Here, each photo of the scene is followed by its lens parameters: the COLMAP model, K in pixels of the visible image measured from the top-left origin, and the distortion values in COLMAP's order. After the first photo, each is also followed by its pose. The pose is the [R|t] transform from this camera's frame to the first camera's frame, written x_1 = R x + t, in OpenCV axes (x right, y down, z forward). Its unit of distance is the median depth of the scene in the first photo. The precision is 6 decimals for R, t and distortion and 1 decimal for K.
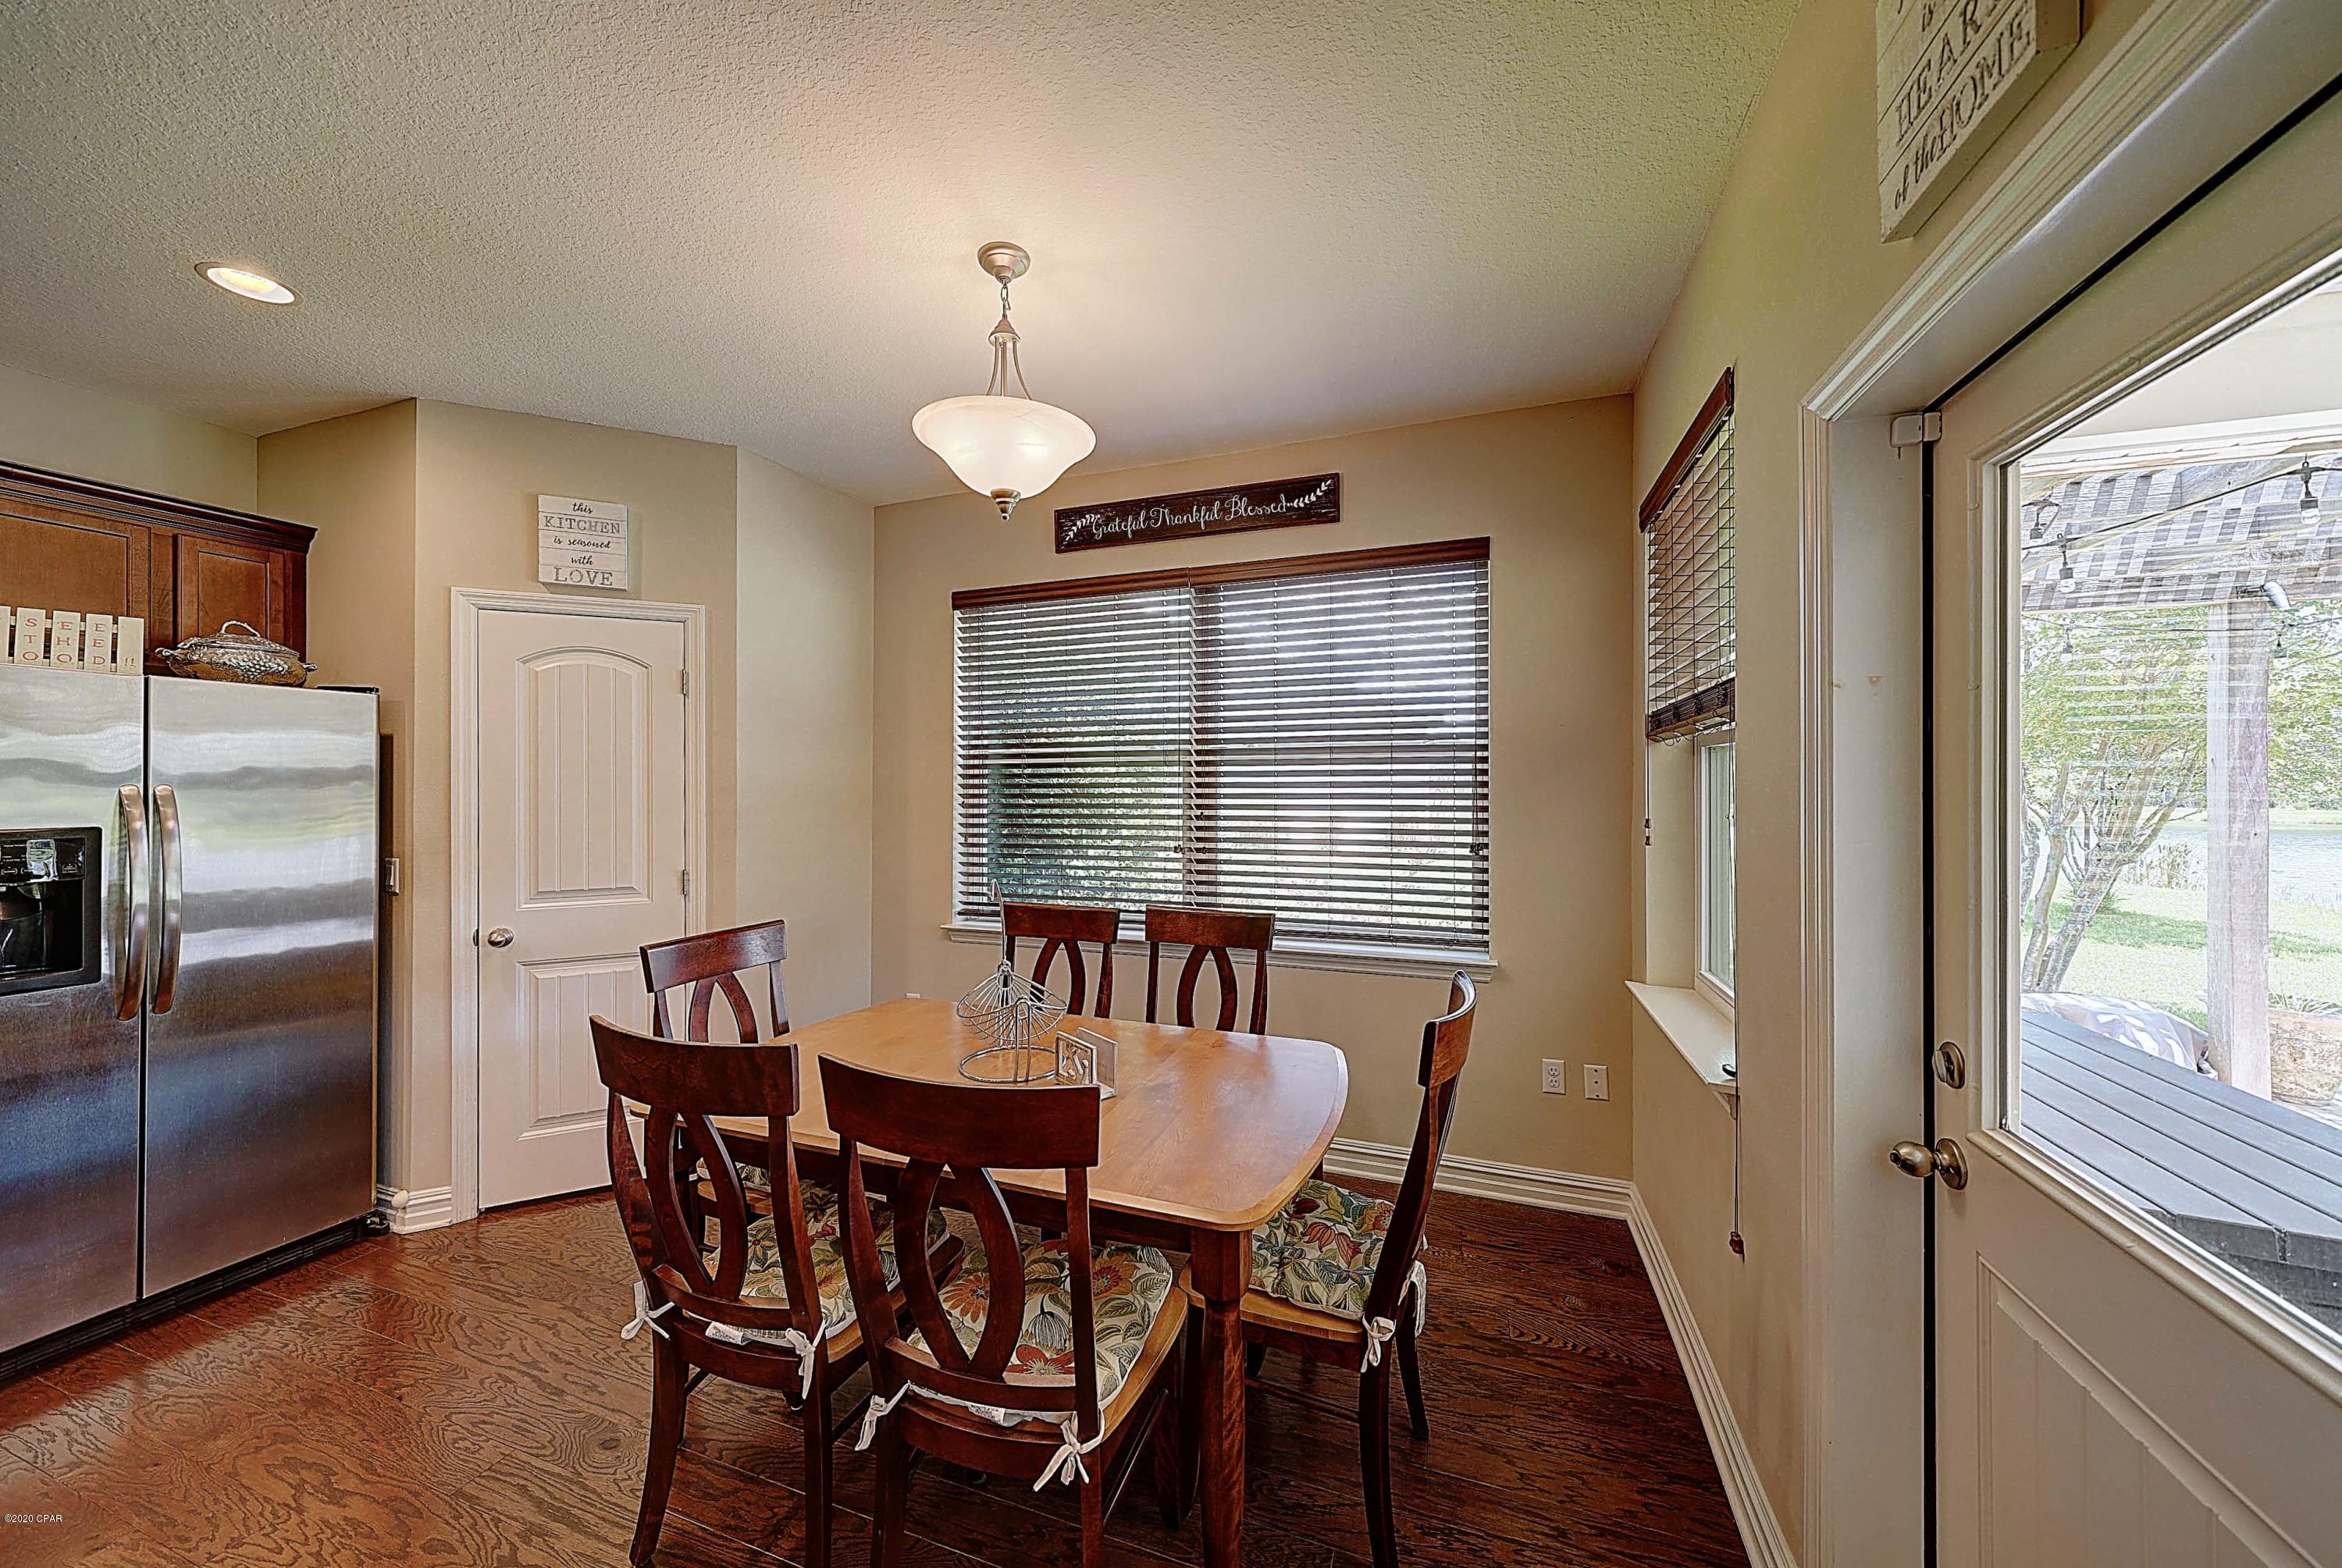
lens RADIAL K [[796.8, 0, 1162.4], [0, 796.8, 772.2], [0, 0, 1]] dist [0.000628, 0.000017]
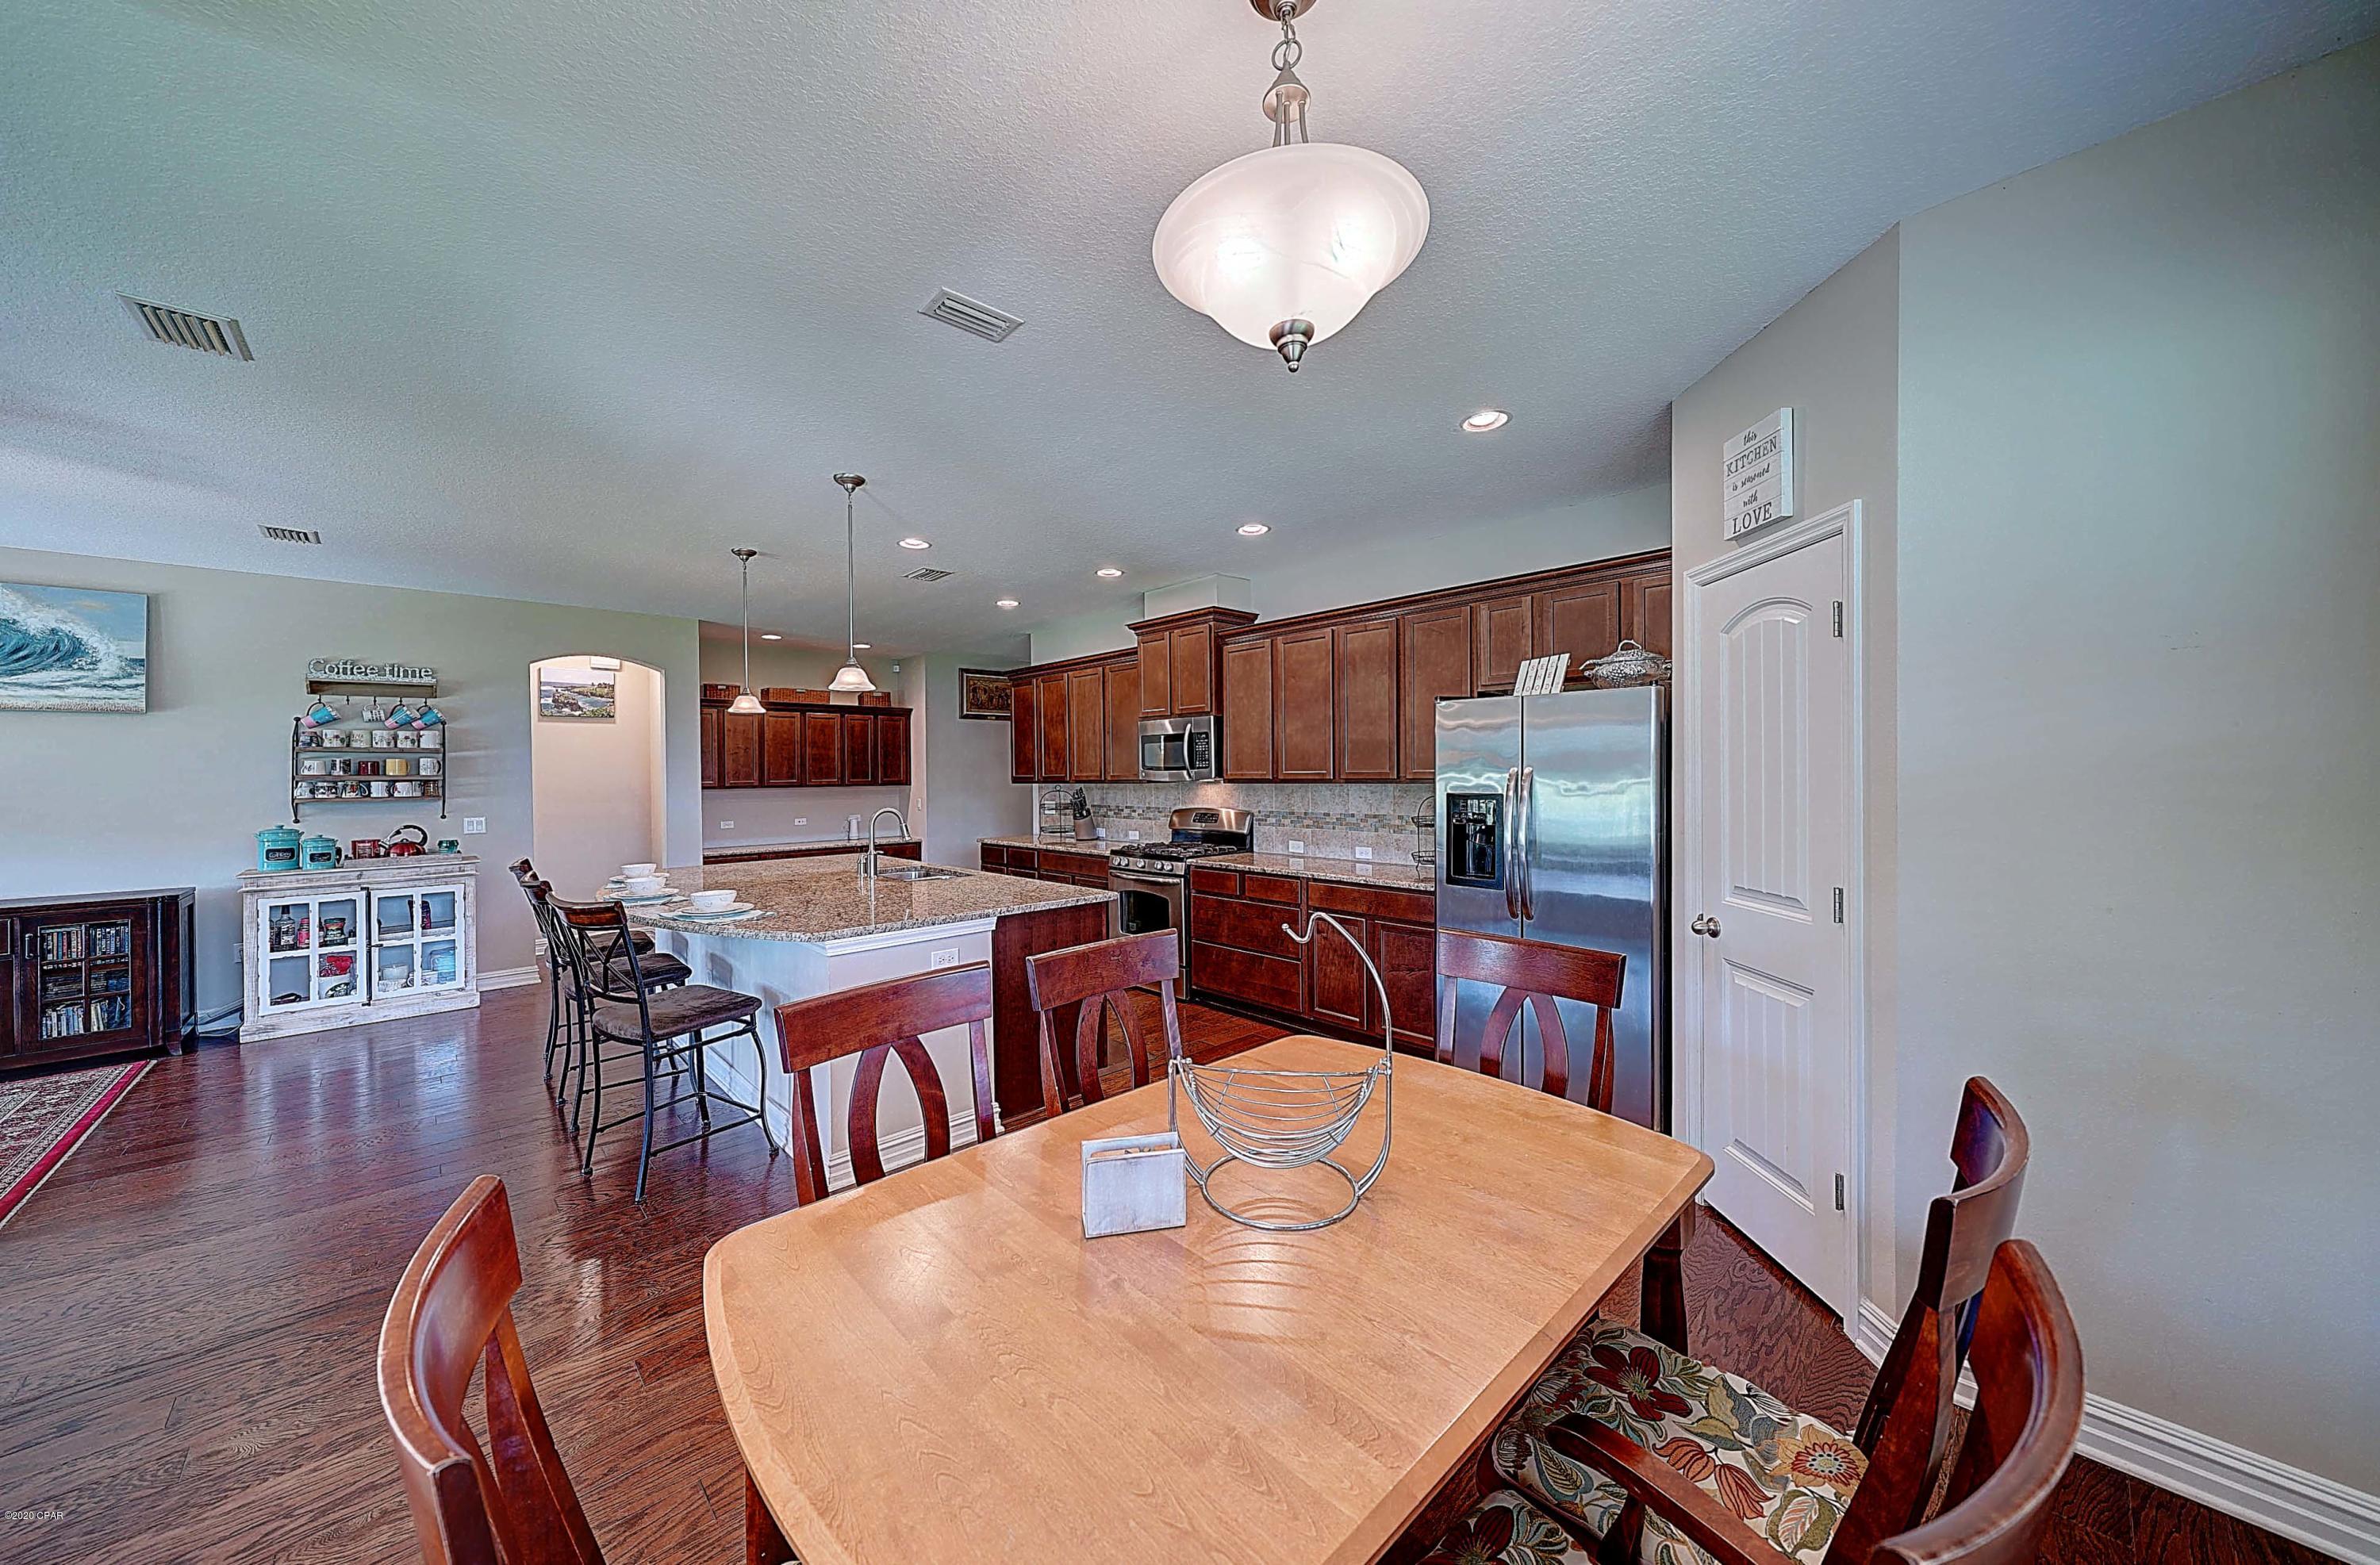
lens RADIAL K [[821.8, 0, 1180.1], [0, 821.8, 780.1], [0, 0, 1]] dist [0.000464, 0.000048]
pose [[-0.452751, 0.017406, -0.891467, 0.320842], [0.017069, 0.999795, 0.010852, 0.009271], [0.891474, -0.010303, -0.452955, 0.867952]]
